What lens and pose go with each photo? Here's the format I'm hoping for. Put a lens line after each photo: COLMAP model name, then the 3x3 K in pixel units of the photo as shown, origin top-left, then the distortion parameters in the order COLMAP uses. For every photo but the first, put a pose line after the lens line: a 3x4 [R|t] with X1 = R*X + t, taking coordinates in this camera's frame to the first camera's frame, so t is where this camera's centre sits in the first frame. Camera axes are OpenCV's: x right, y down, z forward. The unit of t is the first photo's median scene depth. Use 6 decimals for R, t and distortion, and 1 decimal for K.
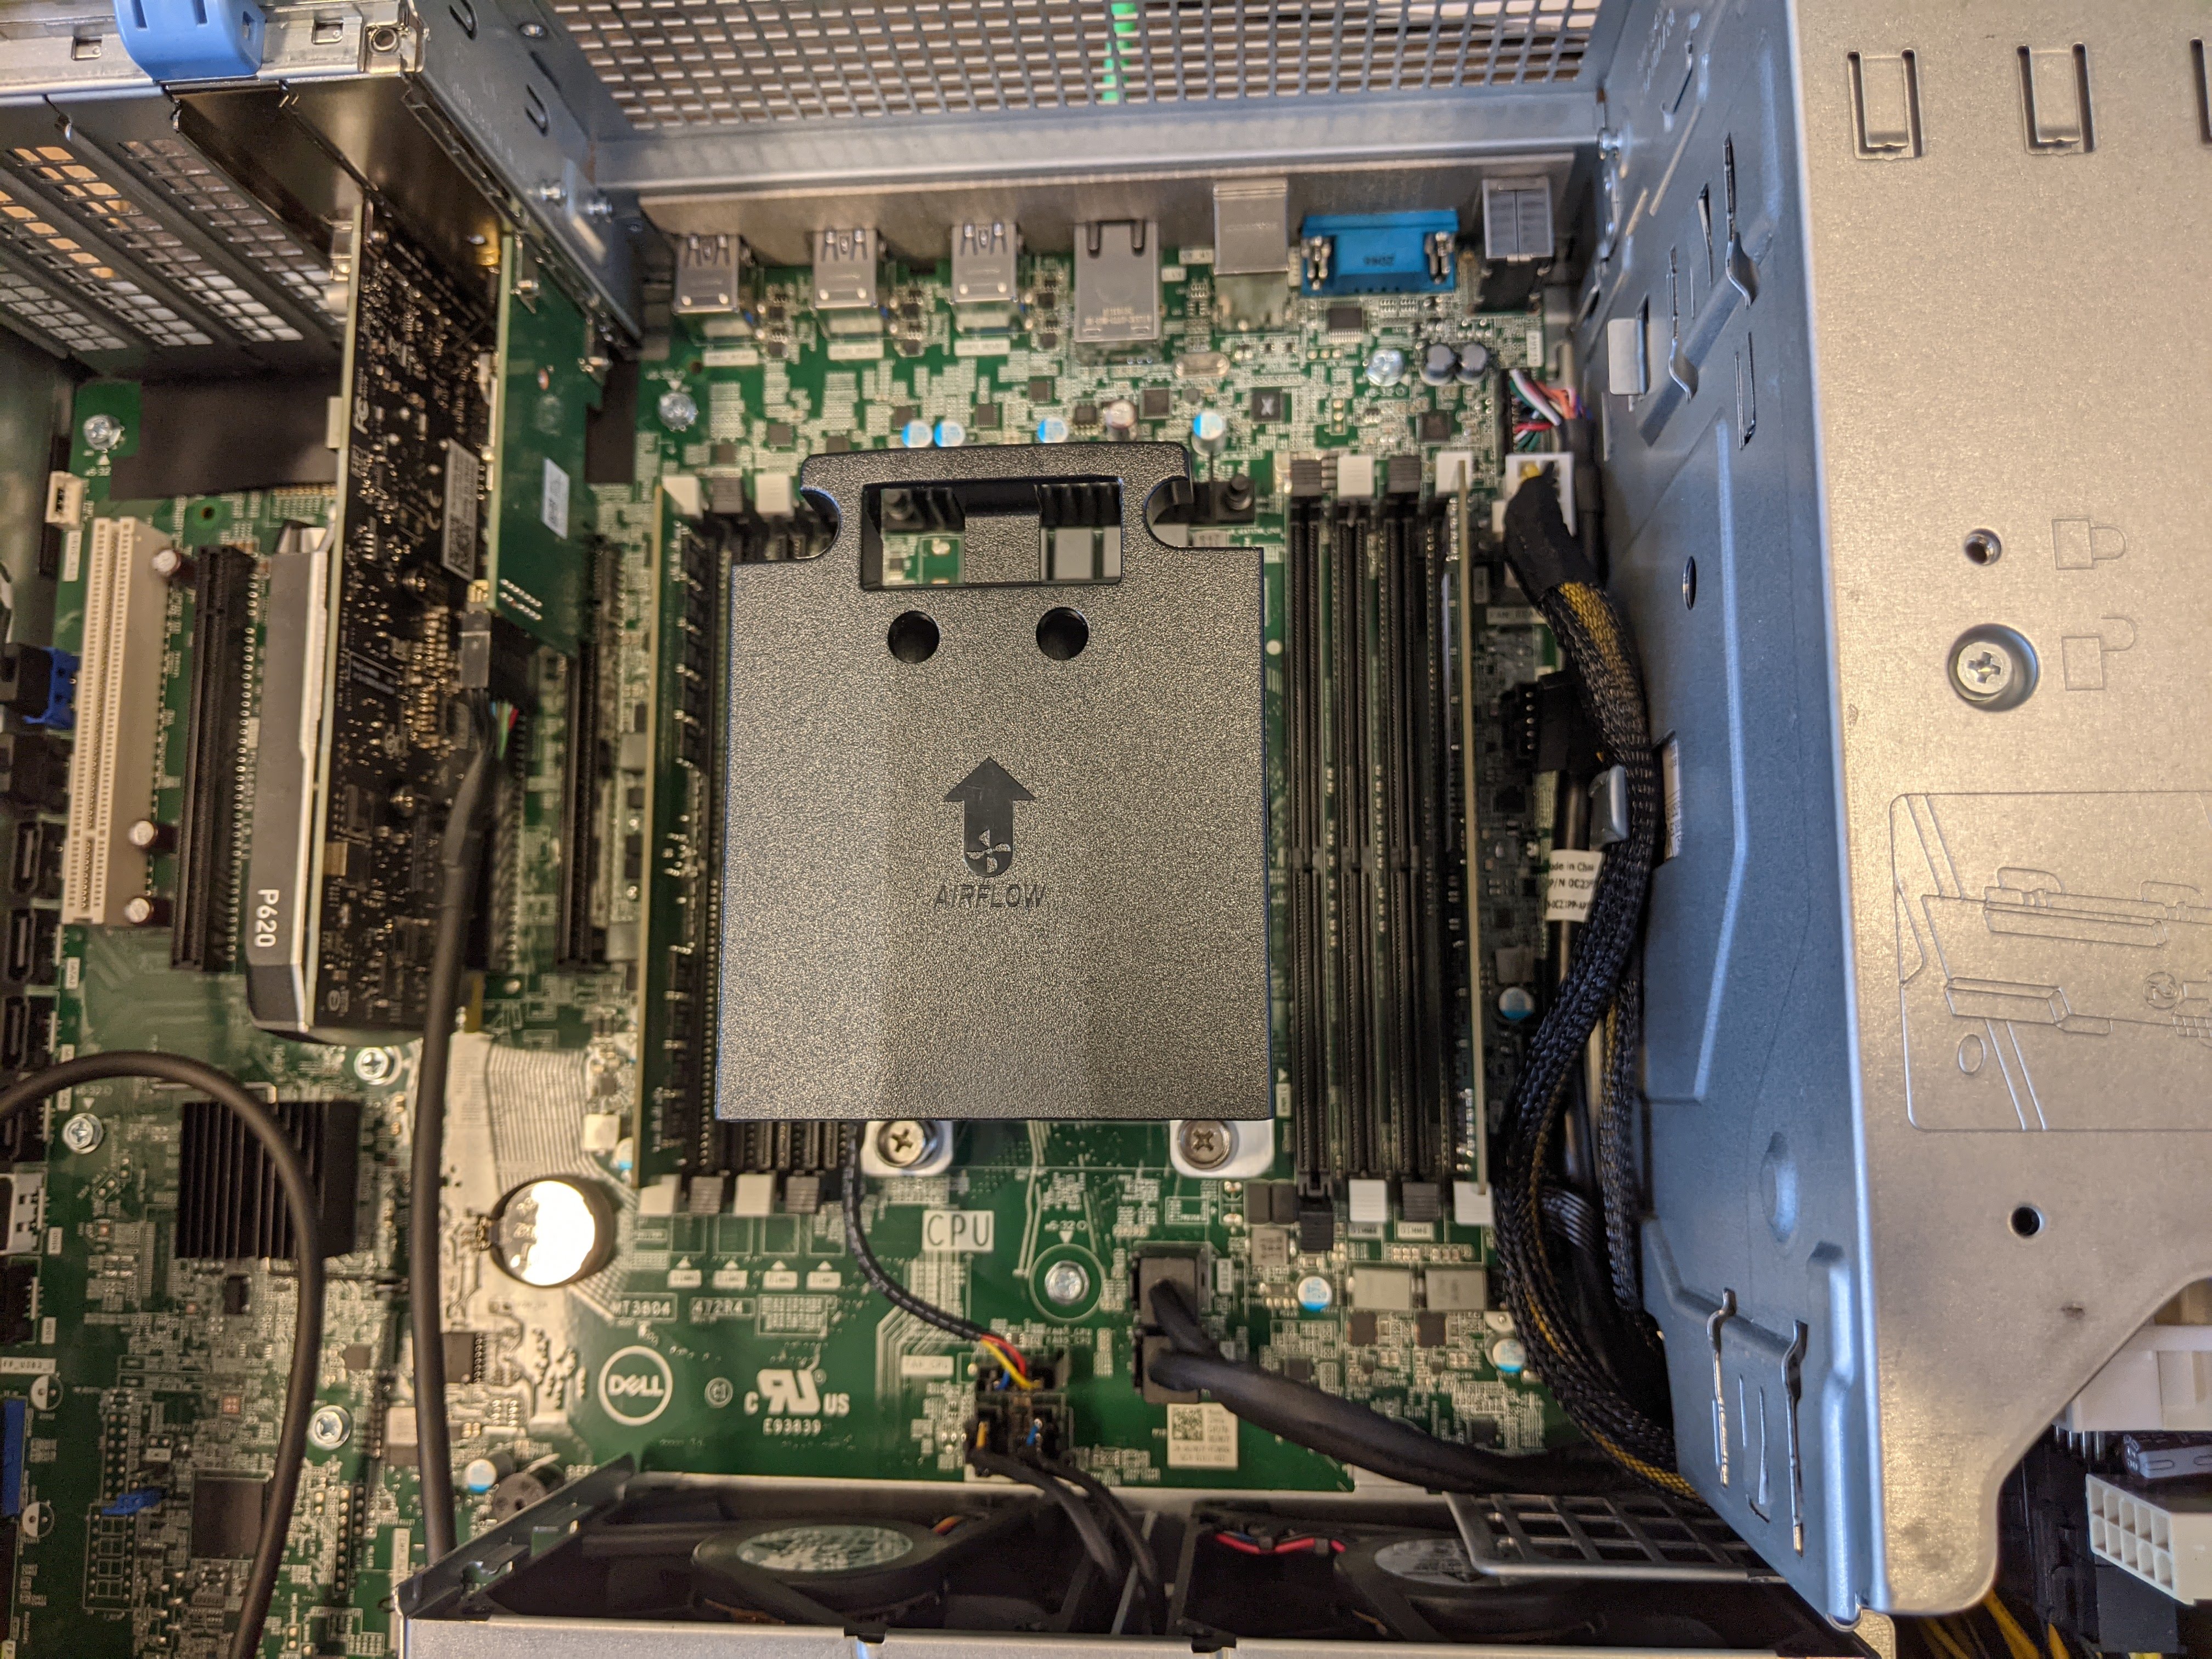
lens RADIAL K [[1798.4, 0, 1111.1], [0, 1798.4, 805.4], [0, 0, 1]] dist [0.043034, -0.096613]
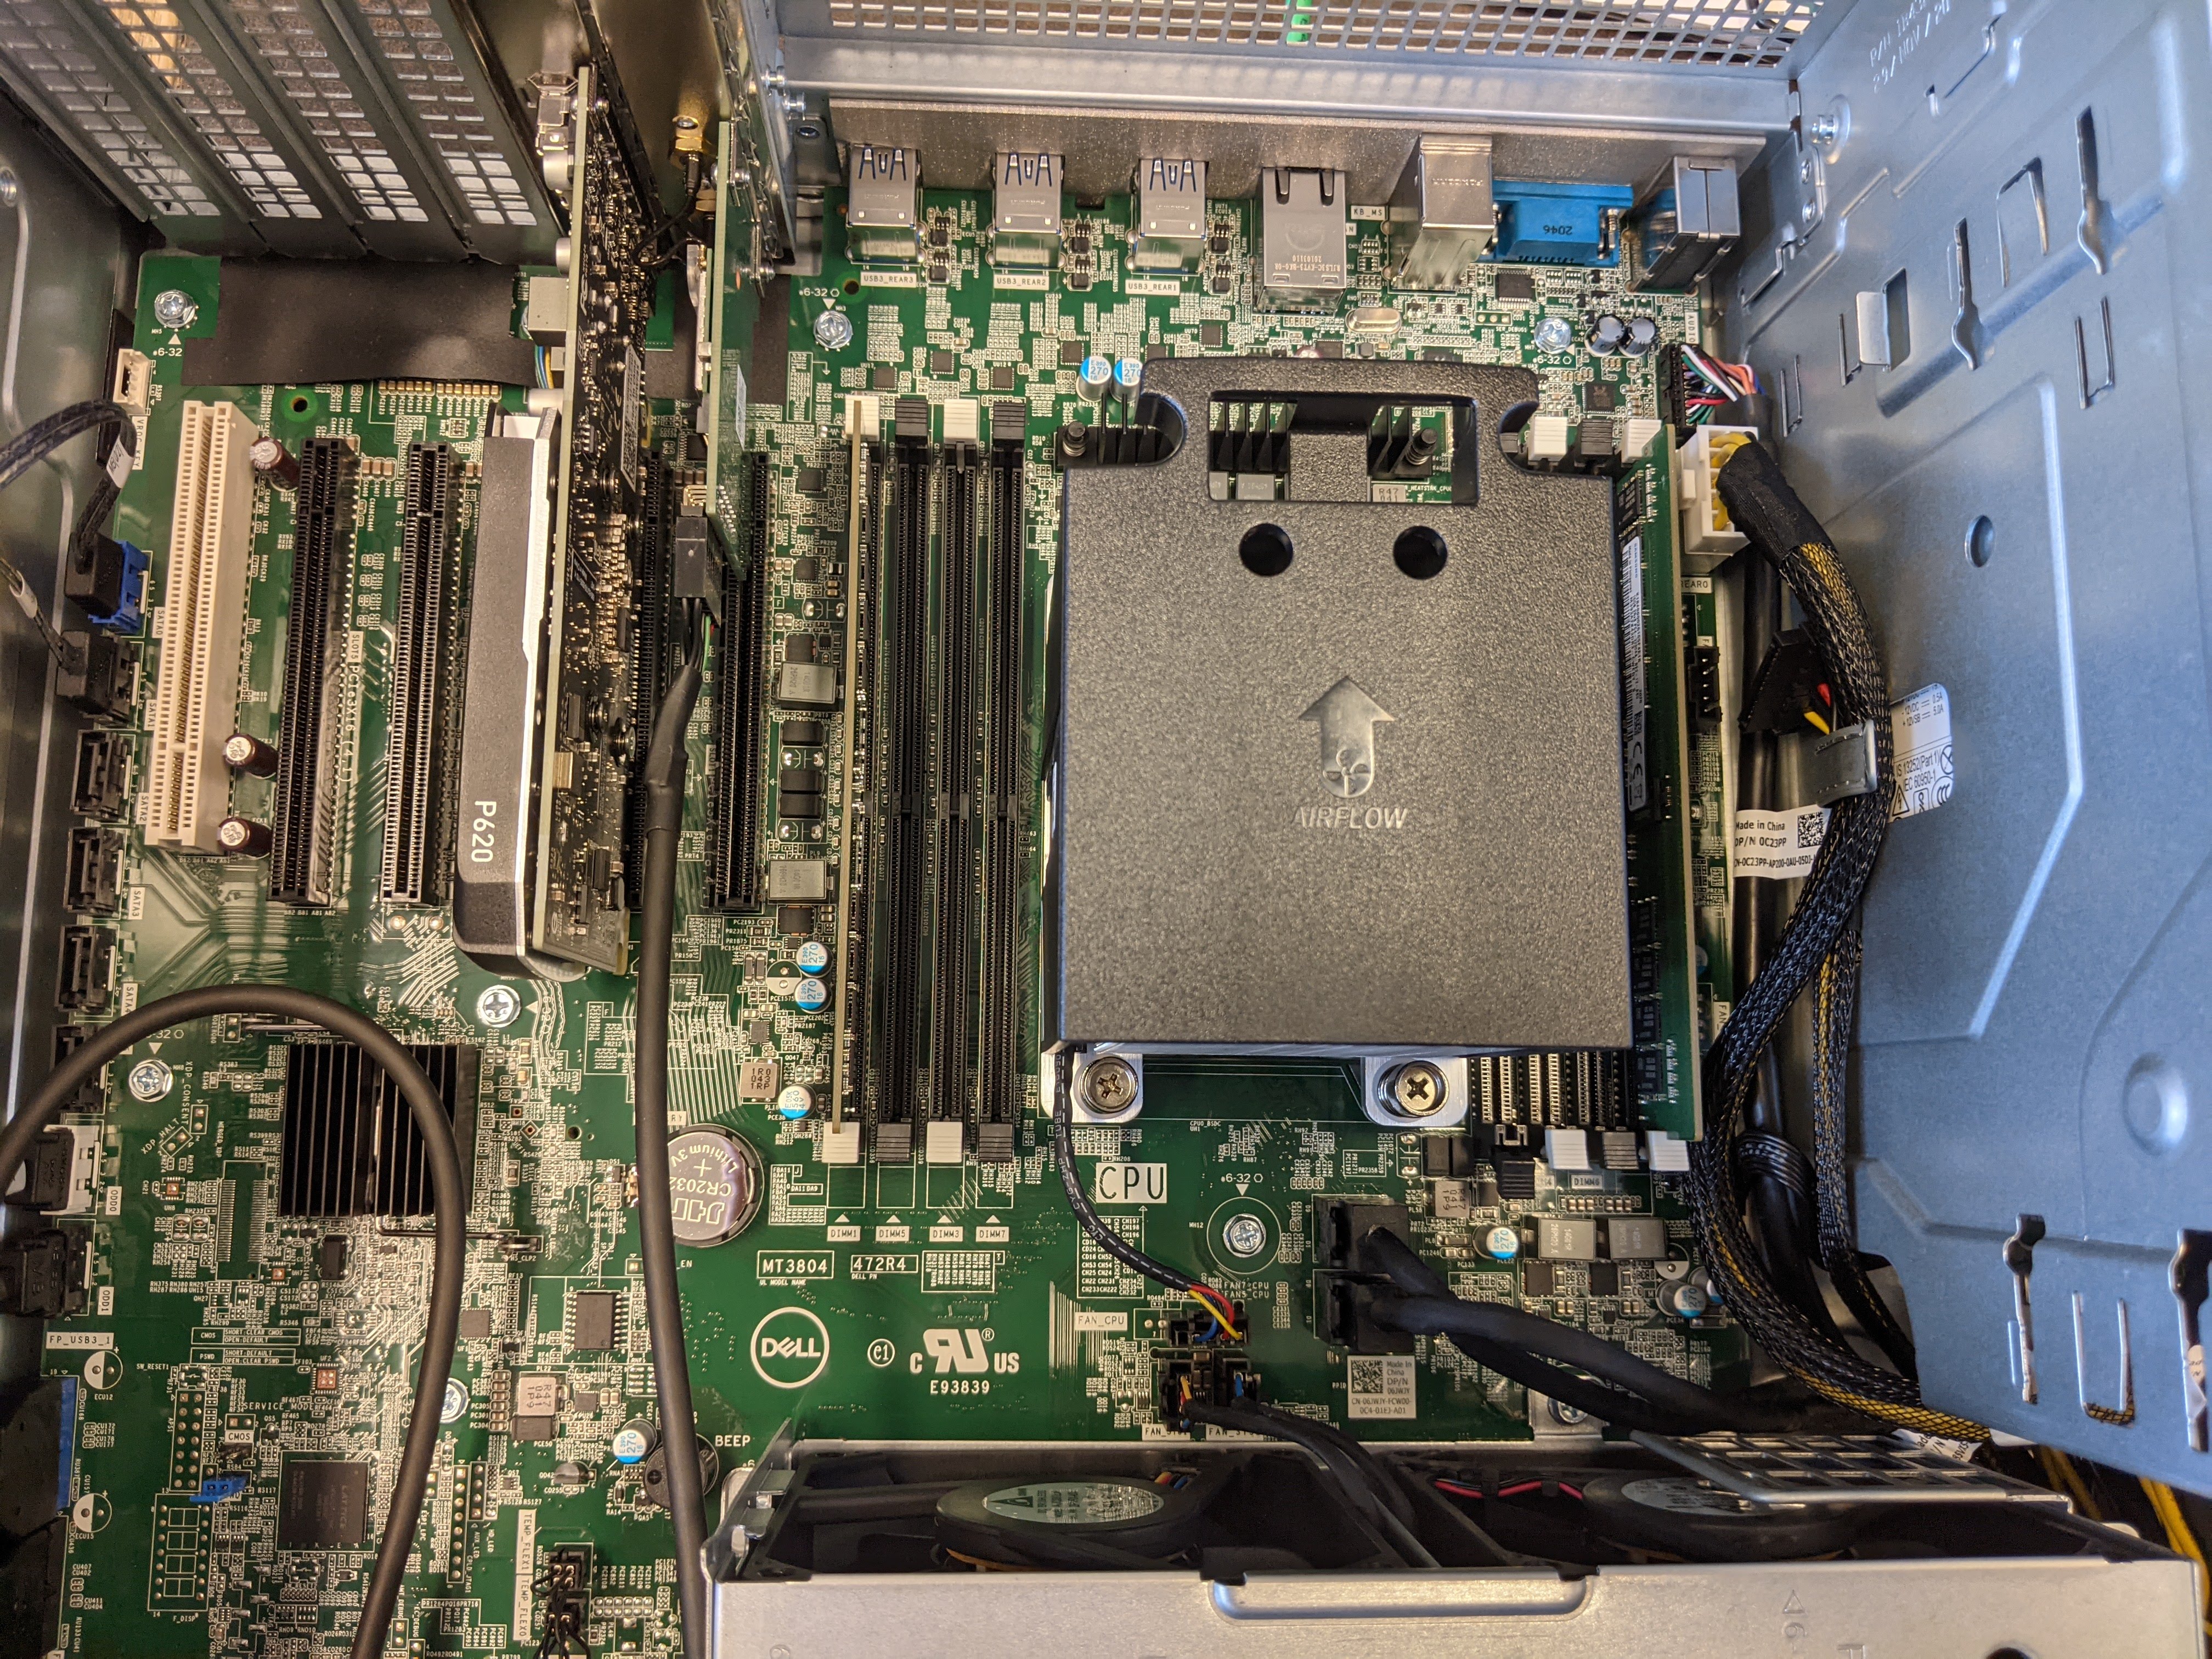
lens RADIAL K [[1798.4, 0, 1114.6], [0, 1798.4, 813.2], [0, 0, 1]] dist [0.043034, -0.096613]
pose [[0.986944, 0.030976, 0.158055, -0.248262], [-0.029739, 0.999506, -0.010187, 0.044525], [-0.158293, 0.005354, 0.987378, 0.036169]]
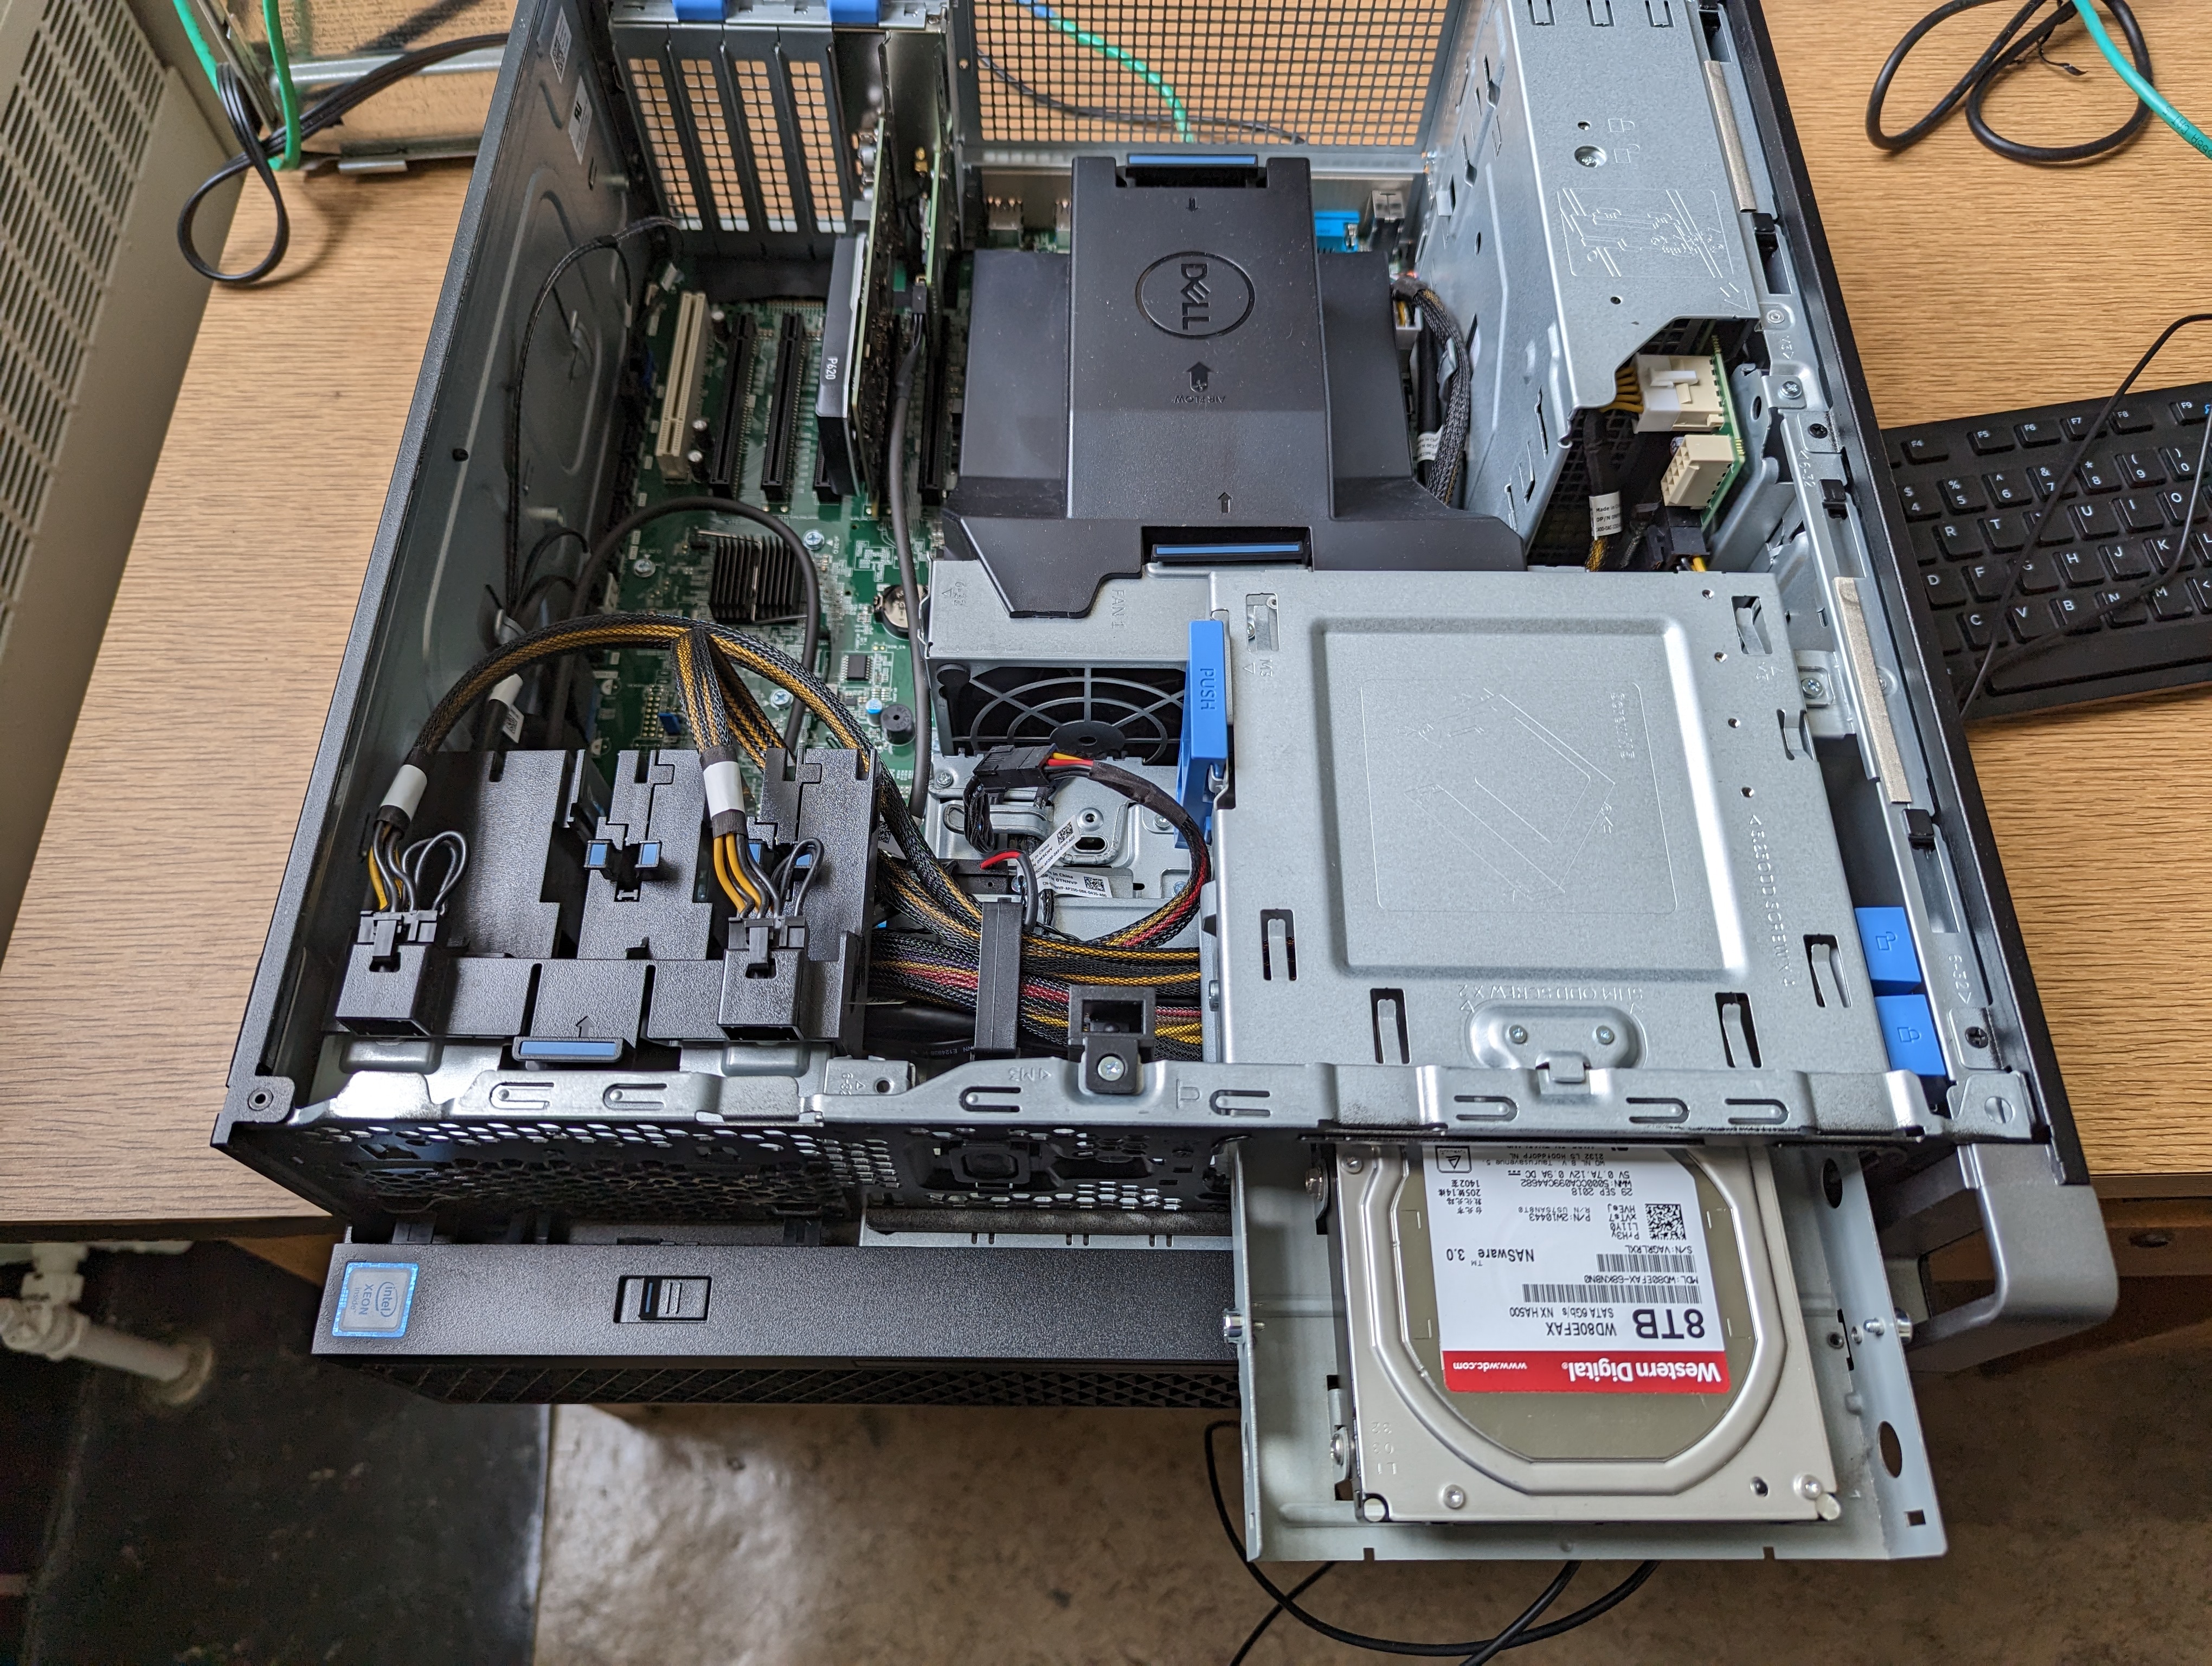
lens RADIAL K [[1617.1, 0, 1127.3], [0, 1617.1, 816.4], [0, 0, 1]] dist [0.032535, 0.002184]
pose [[0.992836, 0.054827, 0.106165, -0.249198], [-0.015001, 0.938677, -0.344471, 1.004686], [-0.118541, 0.340410, 0.932775, -0.526201]]
